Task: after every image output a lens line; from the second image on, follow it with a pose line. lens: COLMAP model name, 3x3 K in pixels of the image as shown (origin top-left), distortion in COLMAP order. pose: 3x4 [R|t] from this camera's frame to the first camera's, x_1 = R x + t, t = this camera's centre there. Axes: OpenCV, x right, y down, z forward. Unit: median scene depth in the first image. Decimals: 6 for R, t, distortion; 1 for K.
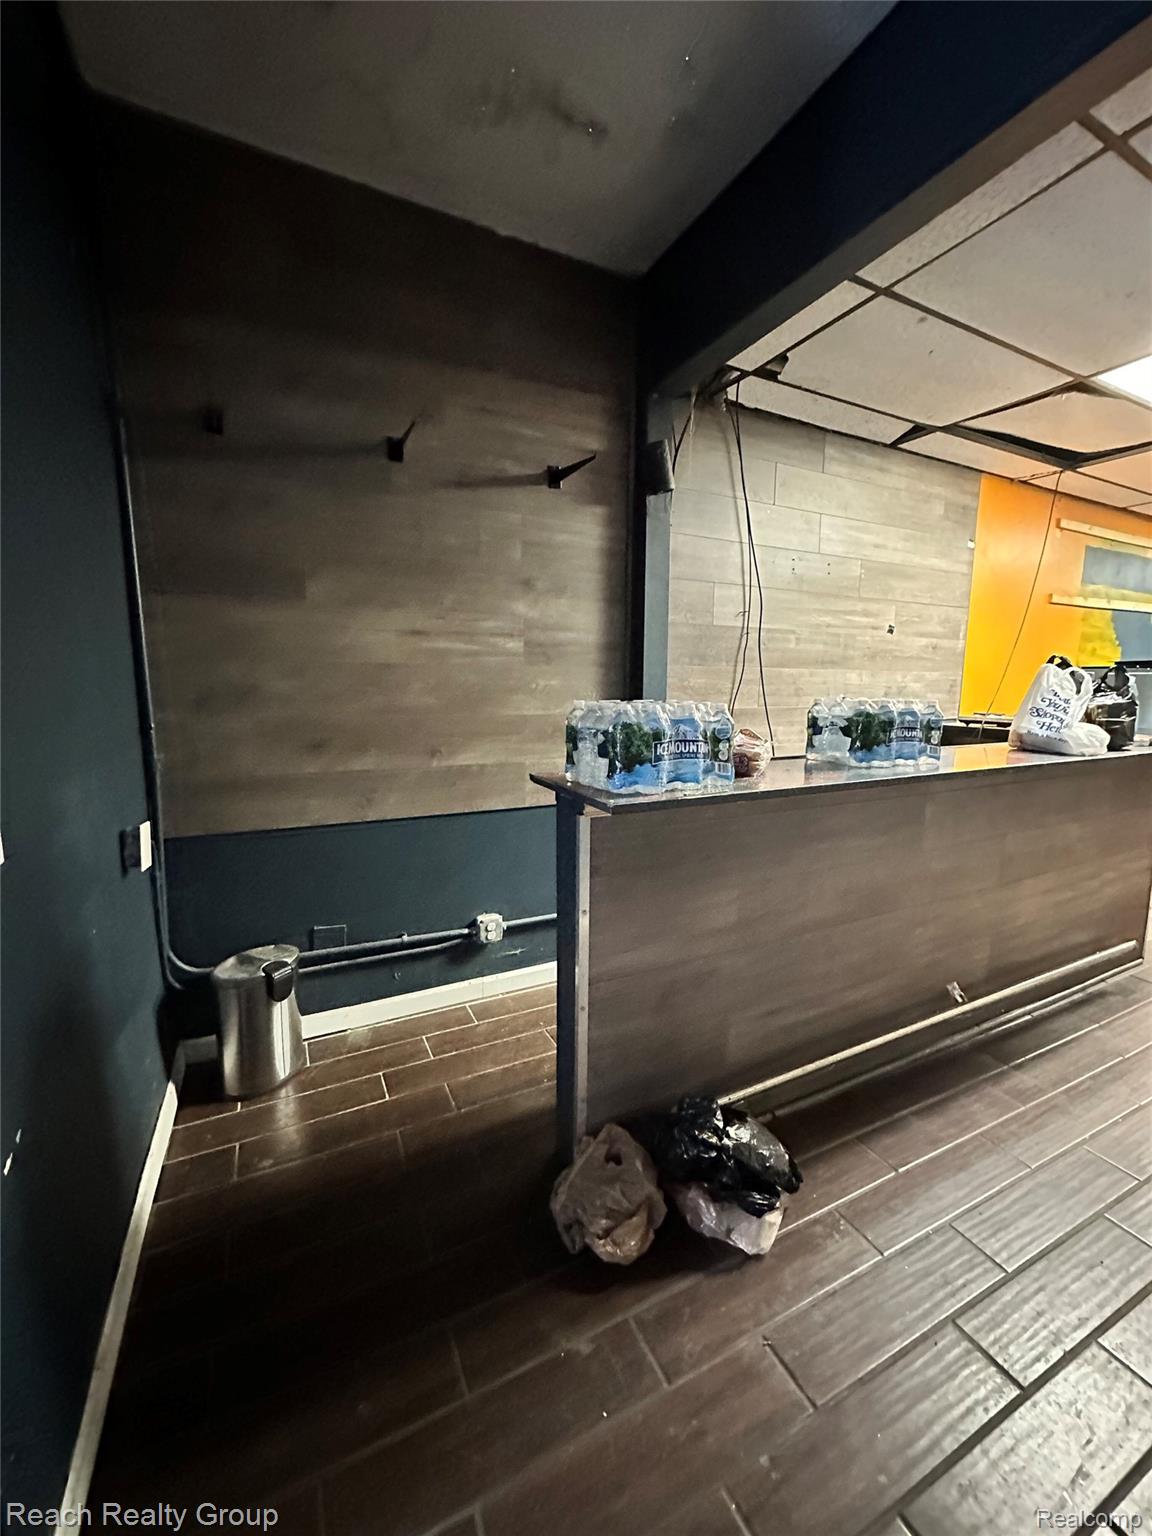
lens RADIAL K [[610.0, 0, 577.4], [0, 610.0, 767.7], [0, 0, 1]] dist [-0.002701, 0.000003]
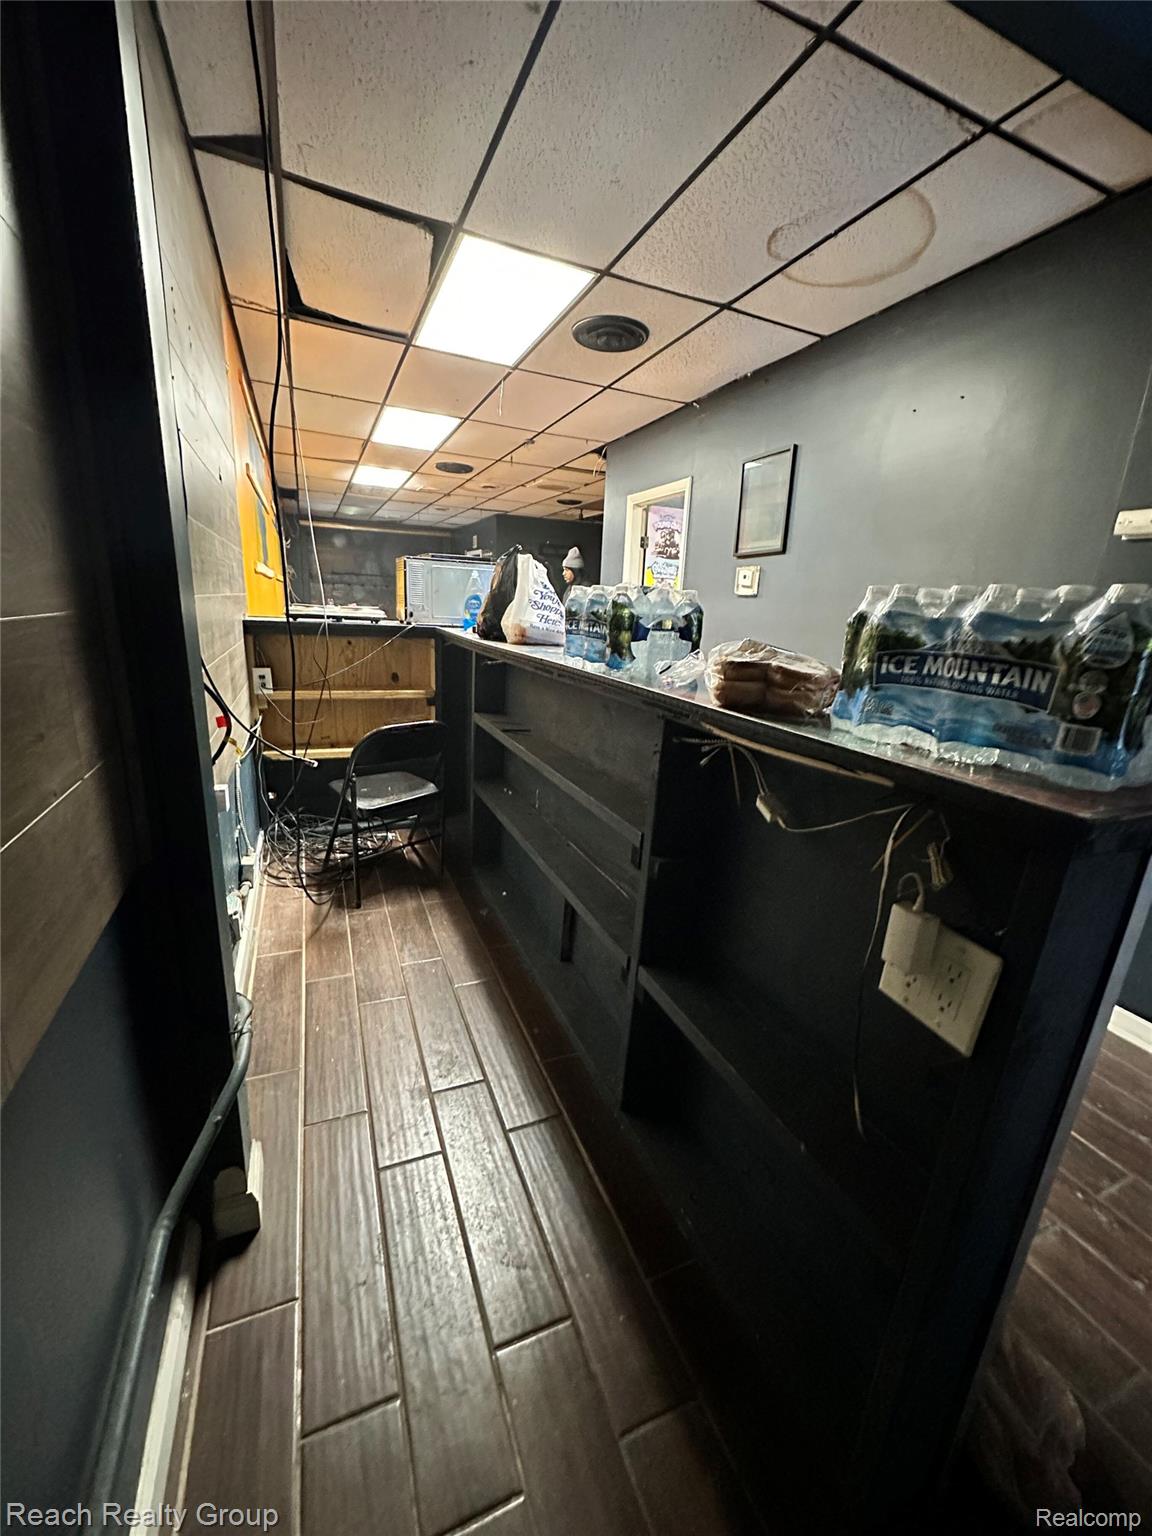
lens RADIAL K [[610.0, 0, 577.4], [0, 610.0, 767.7], [0, 0, 1]] dist [-0.002701, 0.000003]
pose [[0.056292, -0.261839, 0.963468, -0.308746], [0.088008, 0.962544, 0.256446, -0.094986], [-0.994528, 0.070357, 0.077227, 0.982827]]
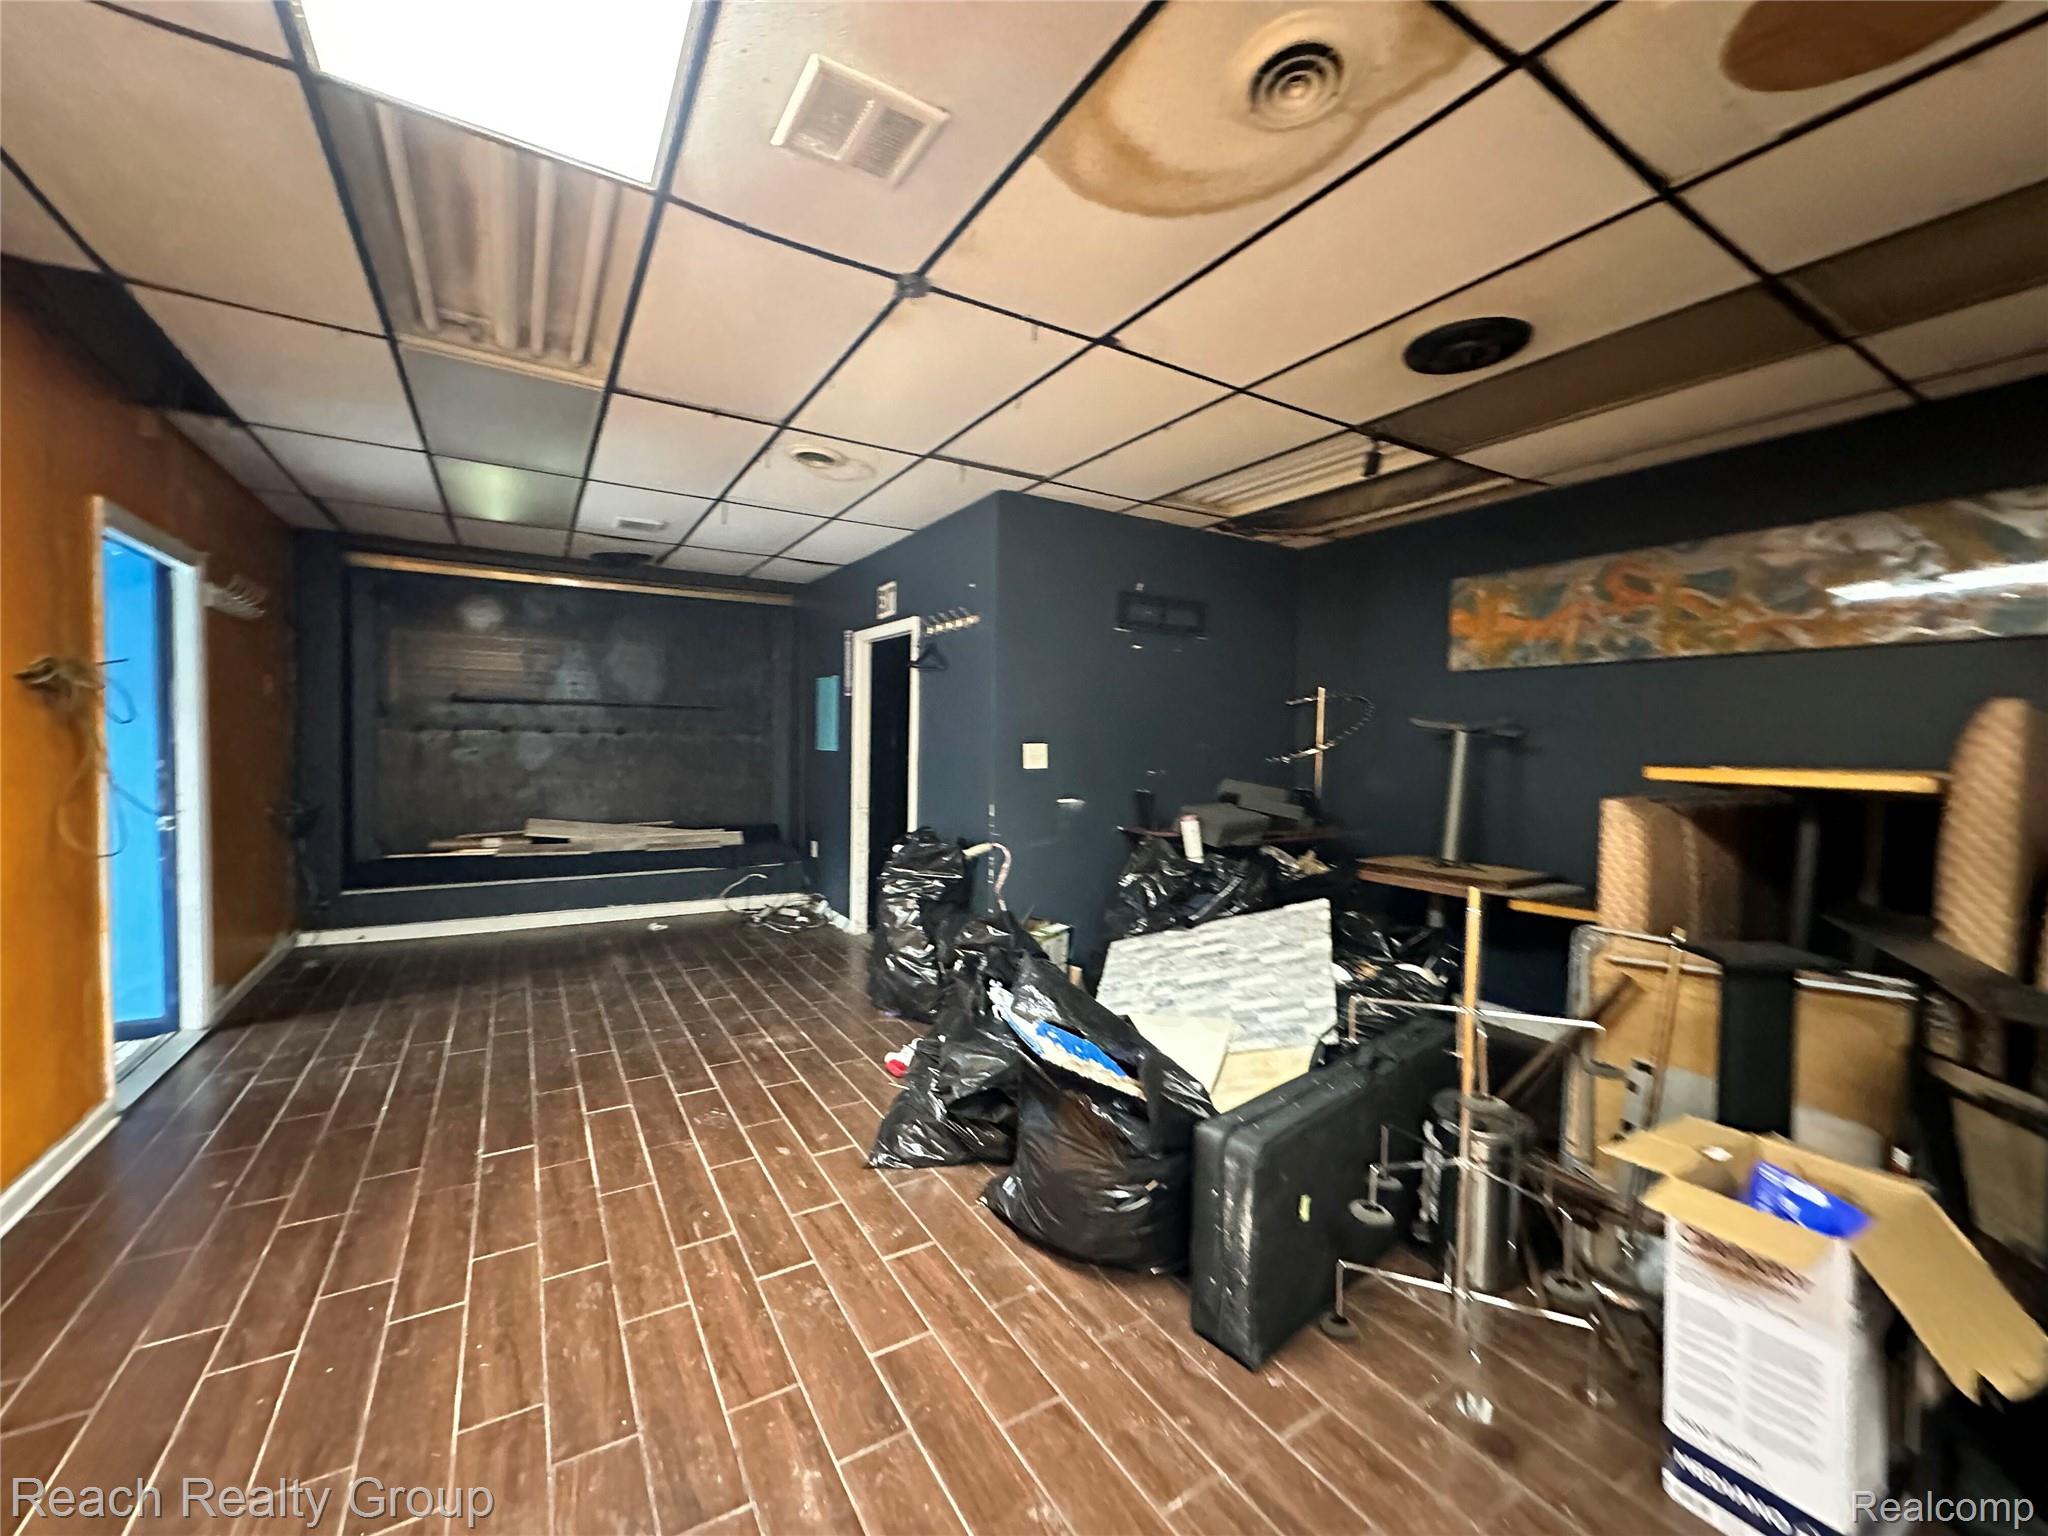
lens RADIAL K [[813.3, 0, 1022.5], [0, 813.3, 764.6], [0, 0, 1]] dist [-0.002701, 0.000003]
pose [[-0.087309, -0.035284, 0.995556, 2.903339], [0.122006, 0.991470, 0.045839, -0.282976], [-0.988682, 0.125466, -0.082259, 2.040064]]
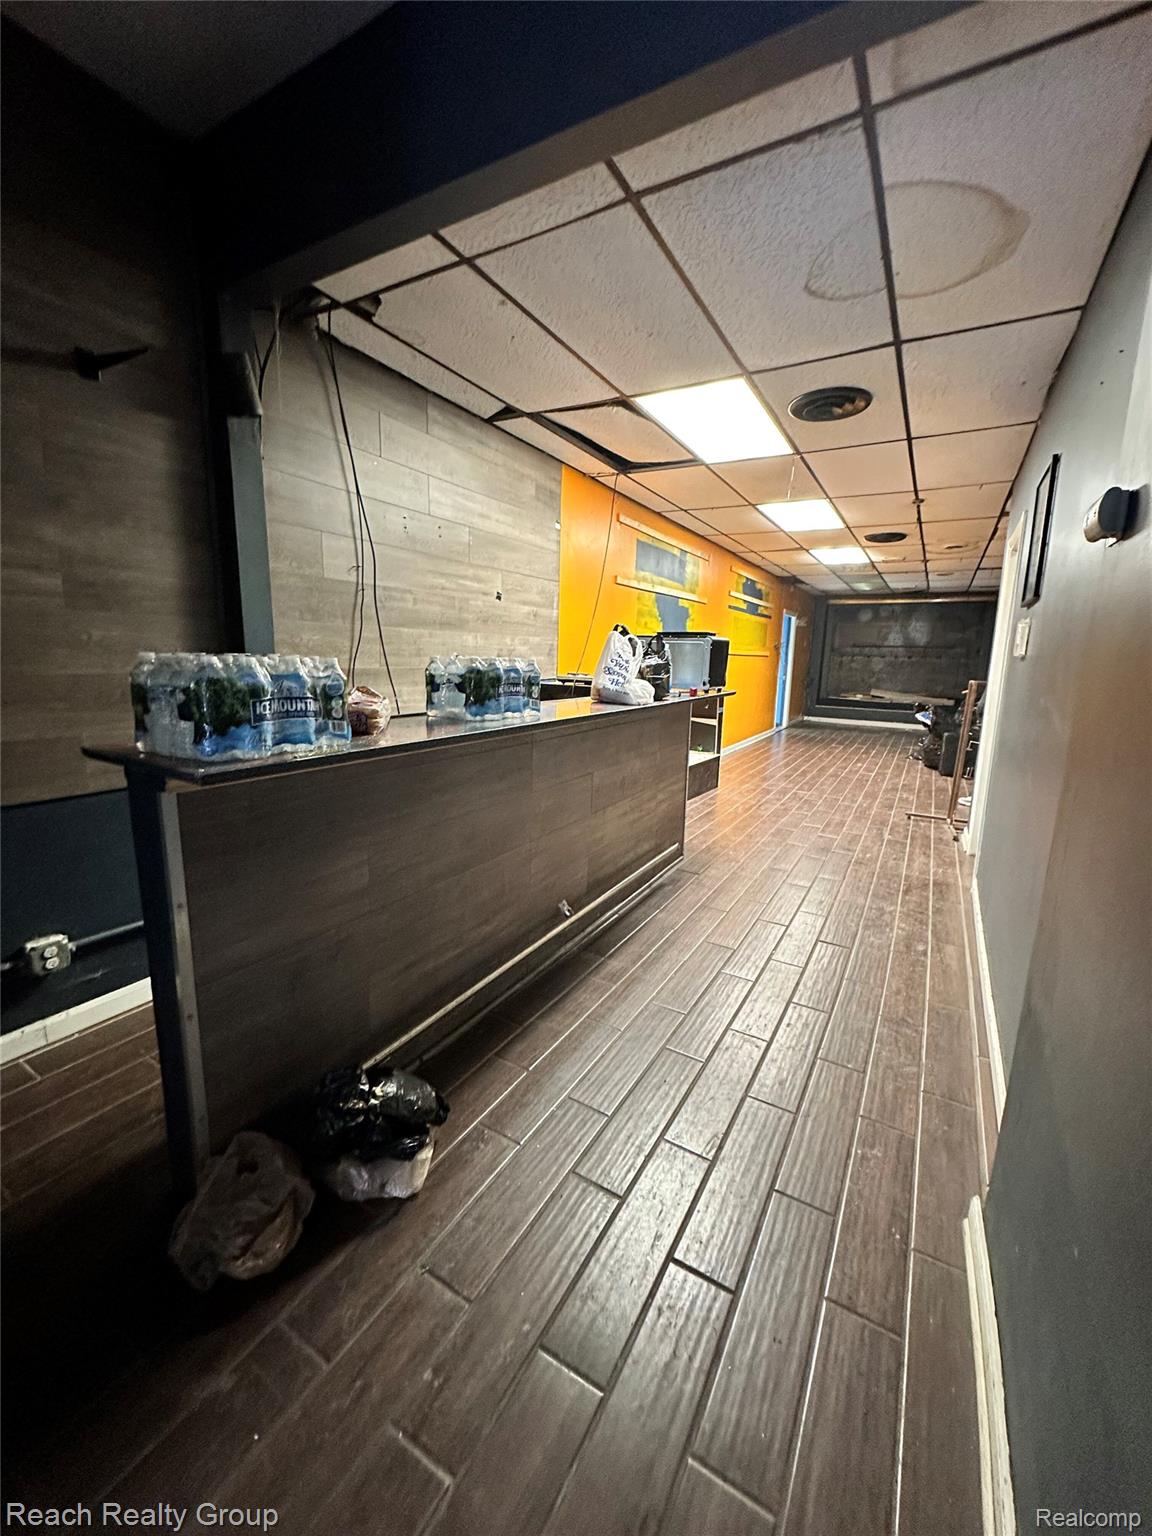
lens RADIAL K [[610.0, 0, 577.4], [0, 610.0, 767.7], [0, 0, 1]] dist [-0.002701, 0.000003]
pose [[0.835725, -0.086038, 0.542367, 0.022522], [0.055170, 0.995808, 0.072958, 0.011701], [-0.546371, -0.031051, 0.836968, 0.001215]]
